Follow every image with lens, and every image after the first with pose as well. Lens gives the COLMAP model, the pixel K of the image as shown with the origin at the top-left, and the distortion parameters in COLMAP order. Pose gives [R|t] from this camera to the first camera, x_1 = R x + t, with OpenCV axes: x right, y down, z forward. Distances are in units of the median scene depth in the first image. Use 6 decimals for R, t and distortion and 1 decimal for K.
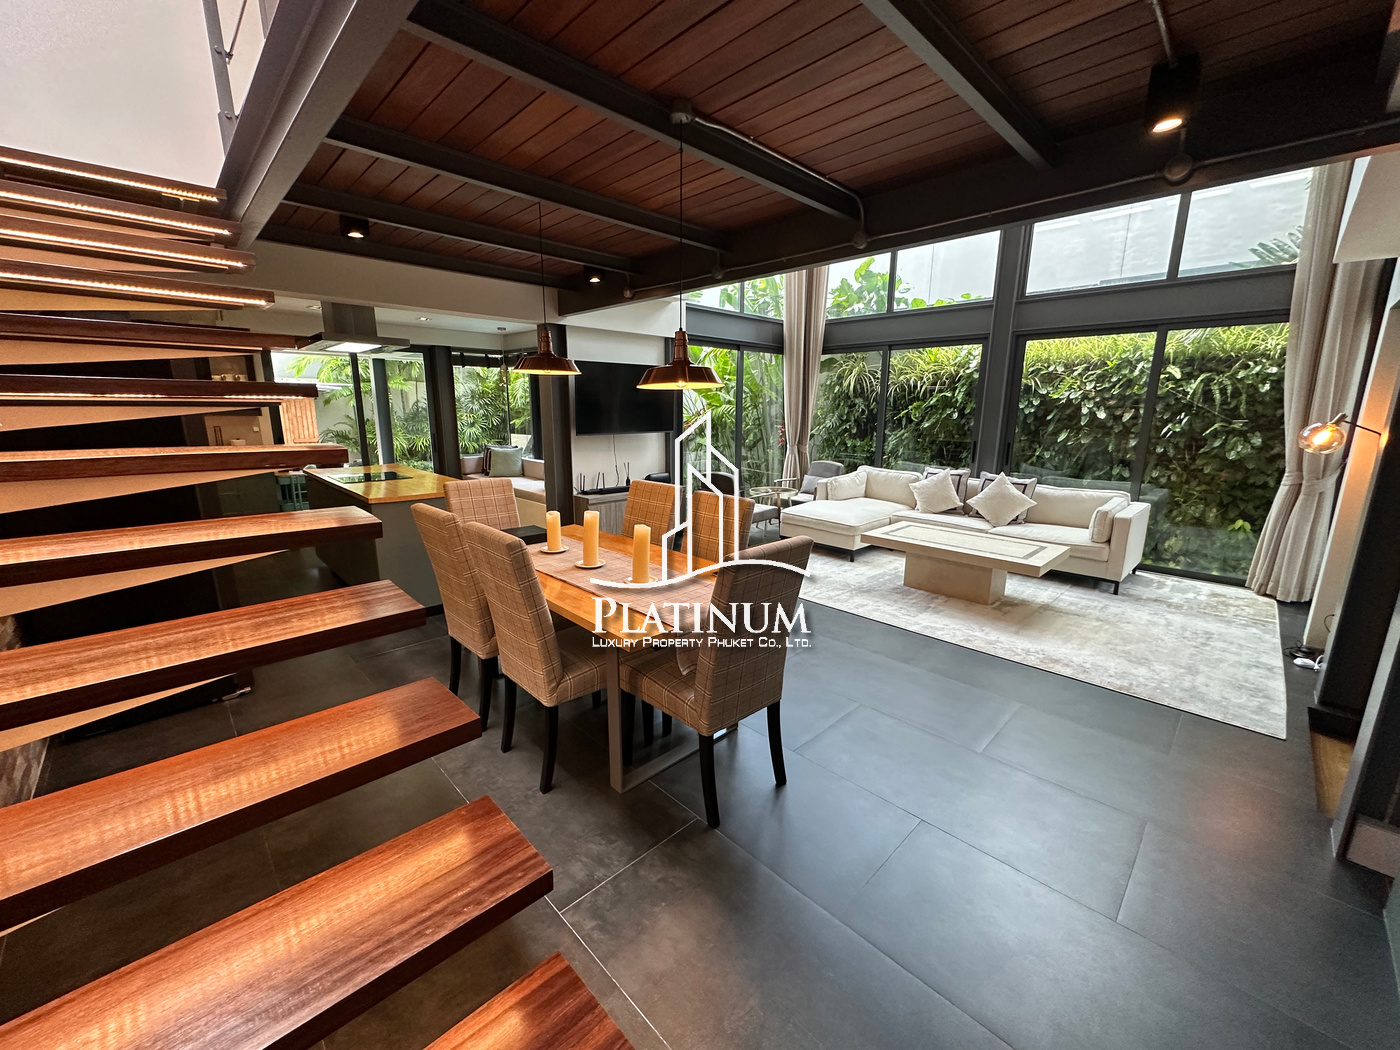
lens RADIAL K [[557.2, 0, 696.1], [0, 557.2, 525.8], [0, 0, 1]] dist [-0.000836, 0.000101]
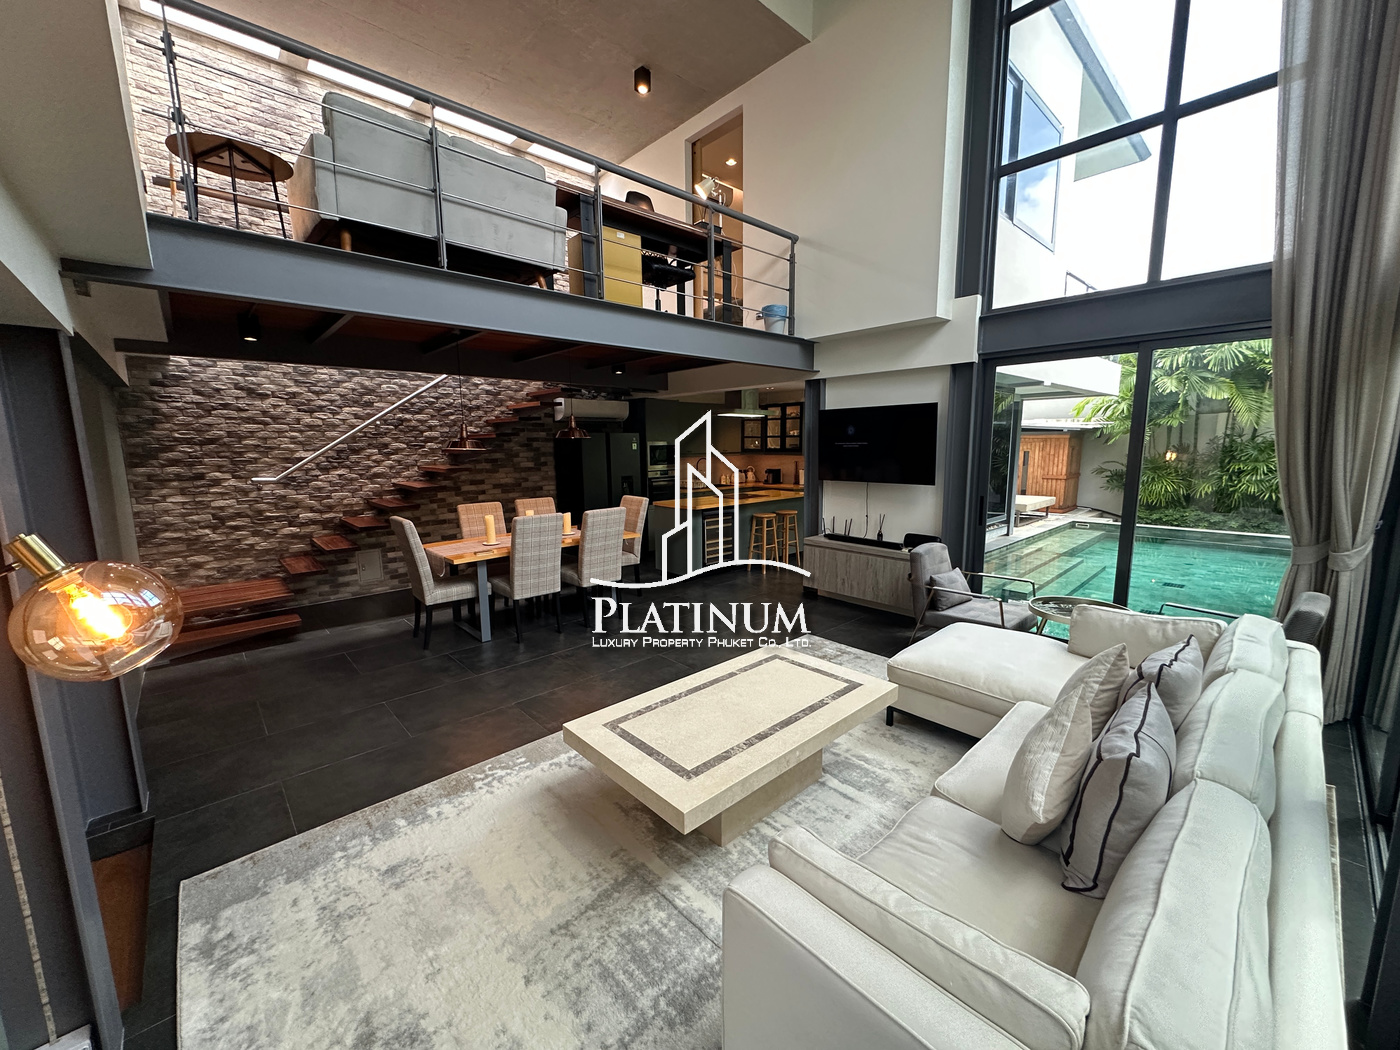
lens RADIAL K [[557.2, 0, 698.4], [0, 557.2, 526.1], [0, 0, 1]] dist [-0.000836, 0.000101]
pose [[-0.027824, 0.143294, -0.989289, 0.987985], [-0.199671, 0.968931, 0.145961, -0.214401], [0.979468, 0.201593, 0.001652, 0.914624]]
